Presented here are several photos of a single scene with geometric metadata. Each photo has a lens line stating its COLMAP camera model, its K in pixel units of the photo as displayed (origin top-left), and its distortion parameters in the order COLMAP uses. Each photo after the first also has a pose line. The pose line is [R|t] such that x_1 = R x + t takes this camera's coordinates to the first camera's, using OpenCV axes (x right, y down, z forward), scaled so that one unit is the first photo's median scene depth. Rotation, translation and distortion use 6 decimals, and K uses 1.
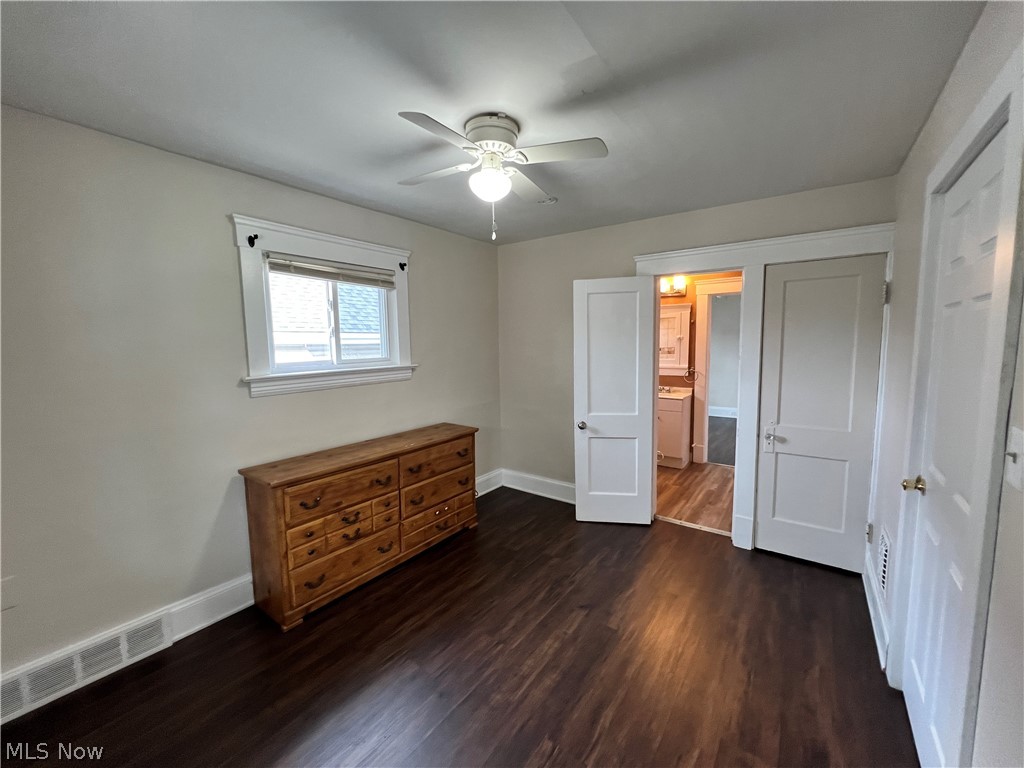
lens RADIAL K [[410.6, 0, 512.0], [0, 410.6, 388.5], [0, 0, 1]] dist [-0.001468, 0.000416]
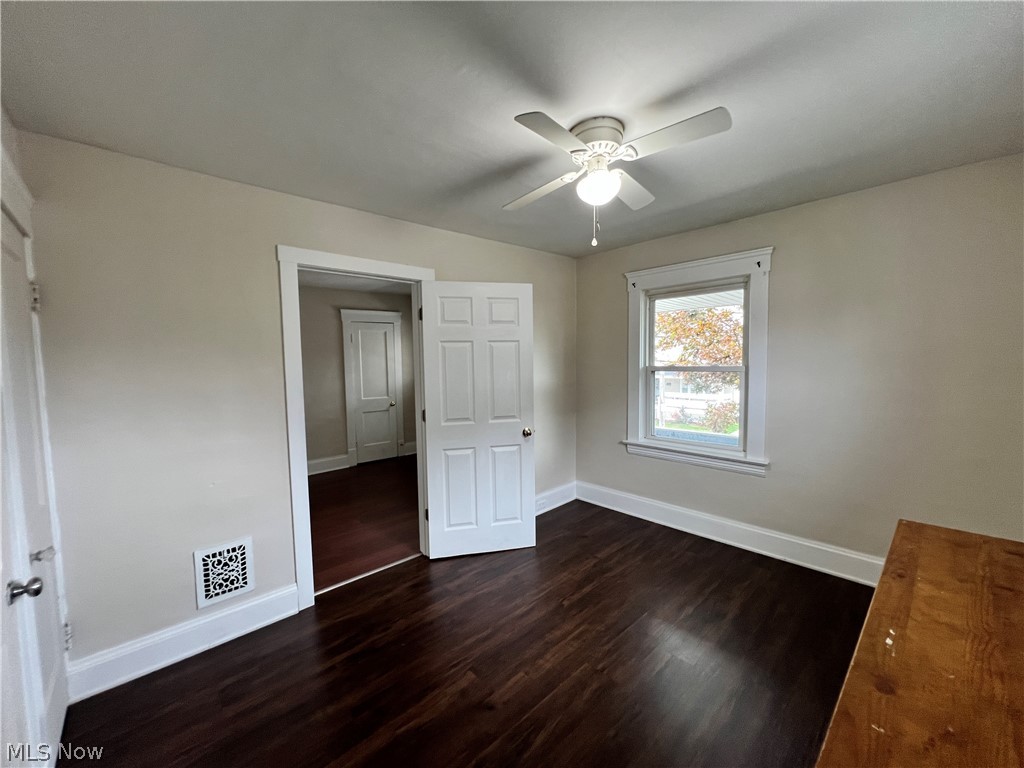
lens RADIAL K [[410.6, 0, 509.9], [0, 410.6, 383.3], [0, 0, 1]] dist [-0.001468, 0.000416]
pose [[-0.980526, 0.021444, 0.195217, -0.019703], [0.053289, 0.985779, 0.159376, -0.152470], [-0.189023, 0.166676, -0.967724, 1.536978]]
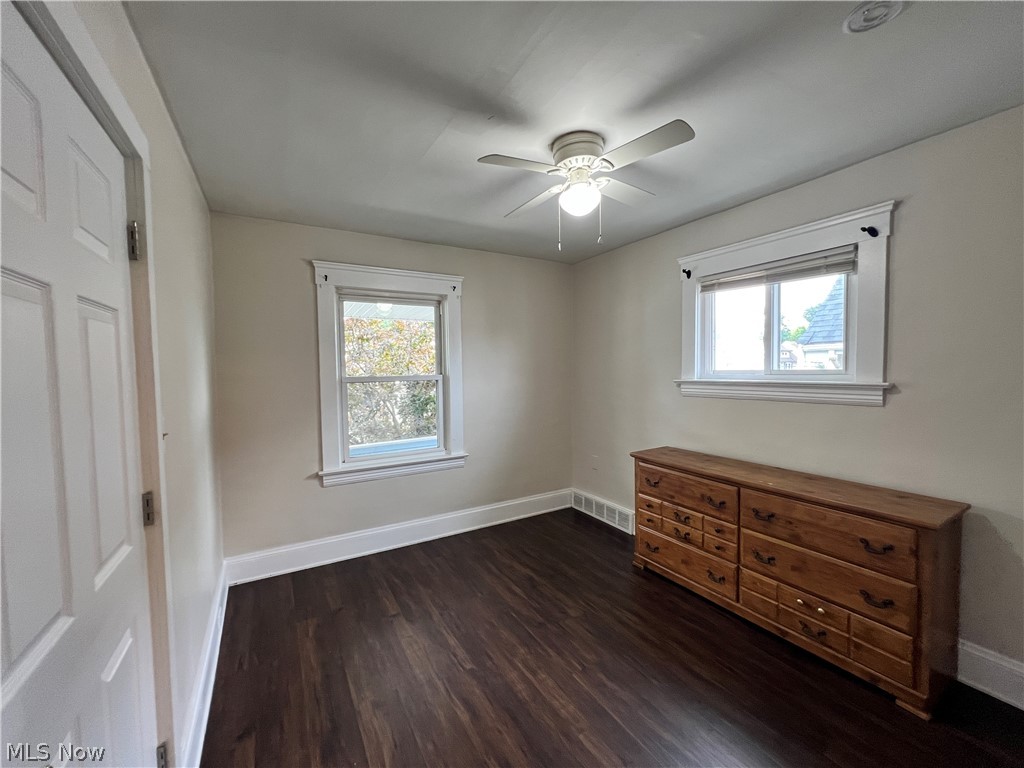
lens RADIAL K [[412.5, 0, 509.4], [0, 412.5, 386.9], [0, 0, 1]] dist [-0.000813, -0.000209]
pose [[-0.402703, 0.069205, -0.912711, 0.730508], [-0.078003, 0.990916, 0.109551, -0.099906], [0.912001, 0.115311, -0.393646, 0.961165]]
